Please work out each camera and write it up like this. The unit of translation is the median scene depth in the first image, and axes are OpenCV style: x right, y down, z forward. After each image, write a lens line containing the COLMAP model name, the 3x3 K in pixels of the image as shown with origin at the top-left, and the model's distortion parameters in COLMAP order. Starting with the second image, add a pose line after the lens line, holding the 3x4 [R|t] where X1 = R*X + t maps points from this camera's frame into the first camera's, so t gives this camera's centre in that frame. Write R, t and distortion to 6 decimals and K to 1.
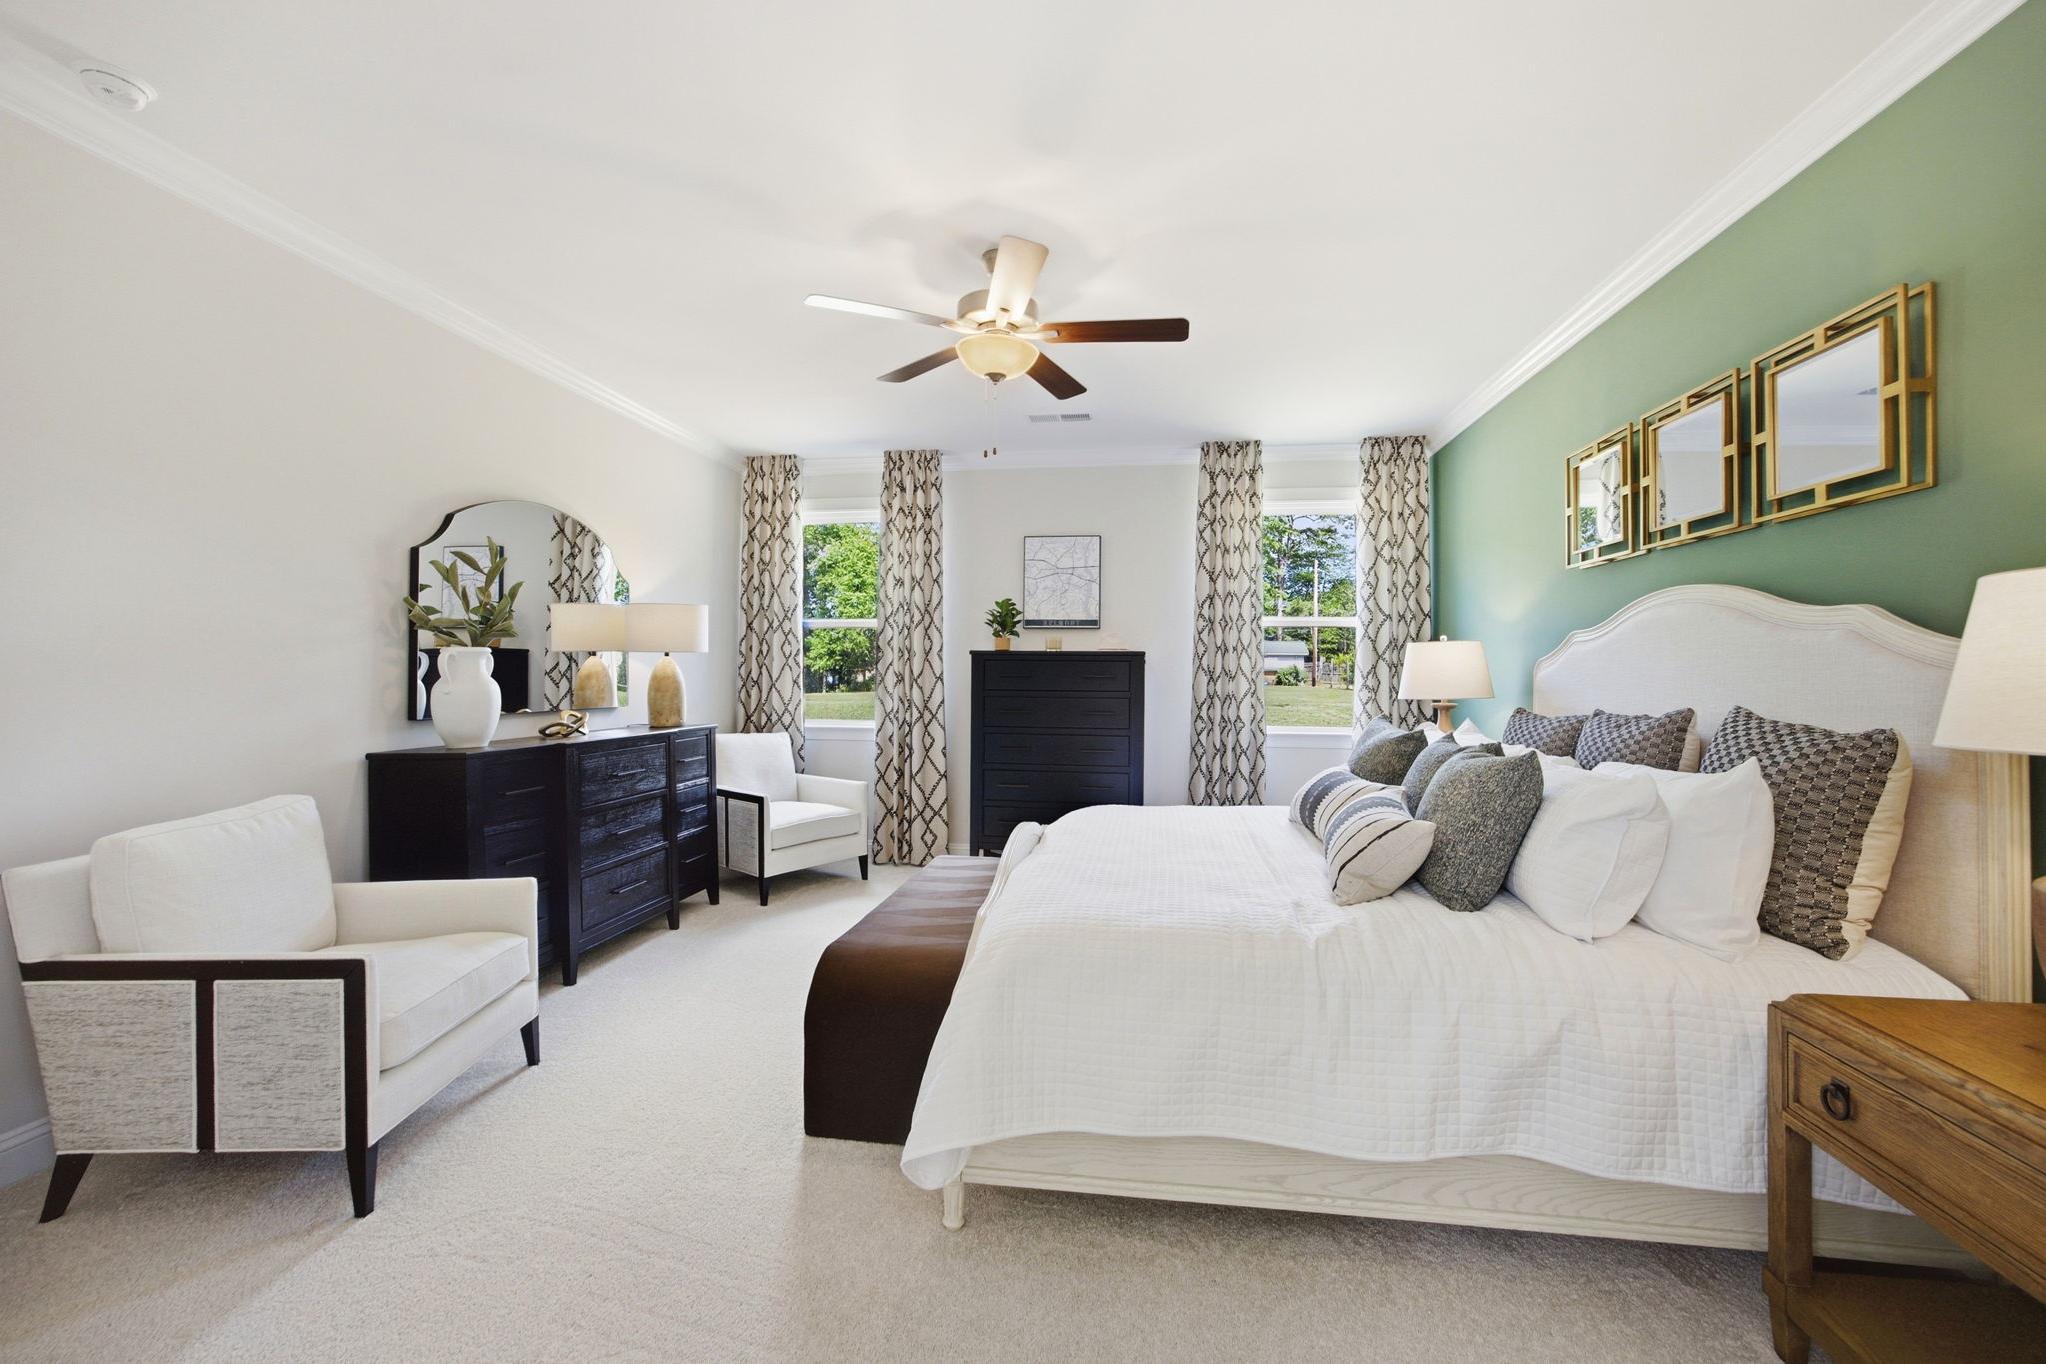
lens RADIAL K [[796.1, 0, 1015.0], [0, 796.1, 670.9], [0, 0, 1]] dist [-0.018103, 0.000258]
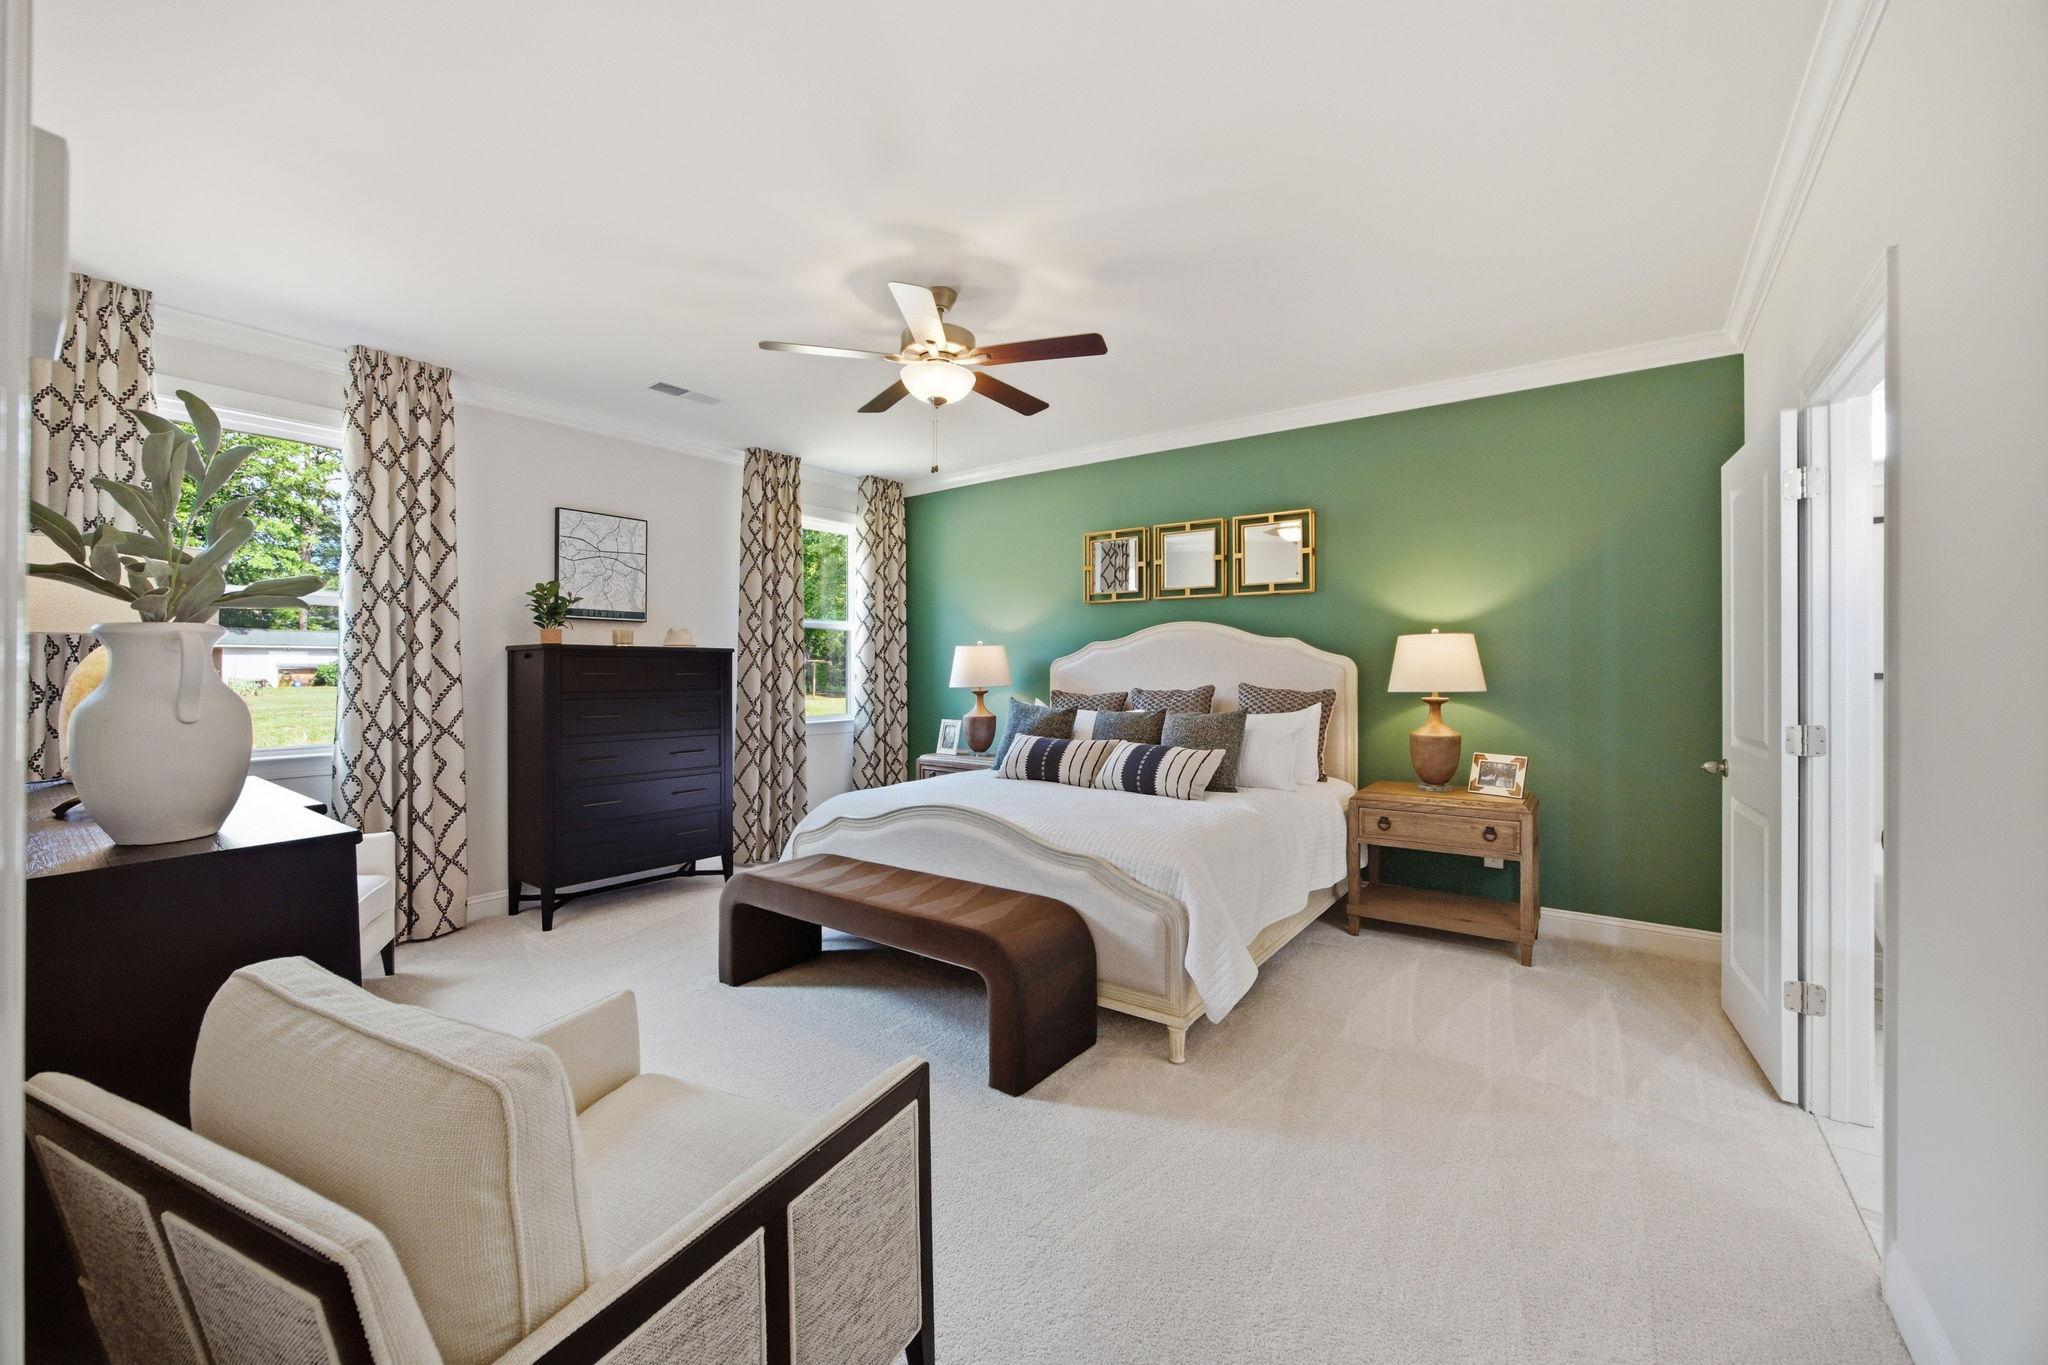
lens RADIAL K [[796.9, 0, 1010.6], [0, 796.9, 684.7], [0, 0, 1]] dist [-0.018103, 0.000258]
pose [[0.498871, -0.023652, 0.866354, -0.487802], [0.003537, 0.999675, 0.025255, -0.003165], [-0.866669, -0.009535, 0.498792, 0.188855]]
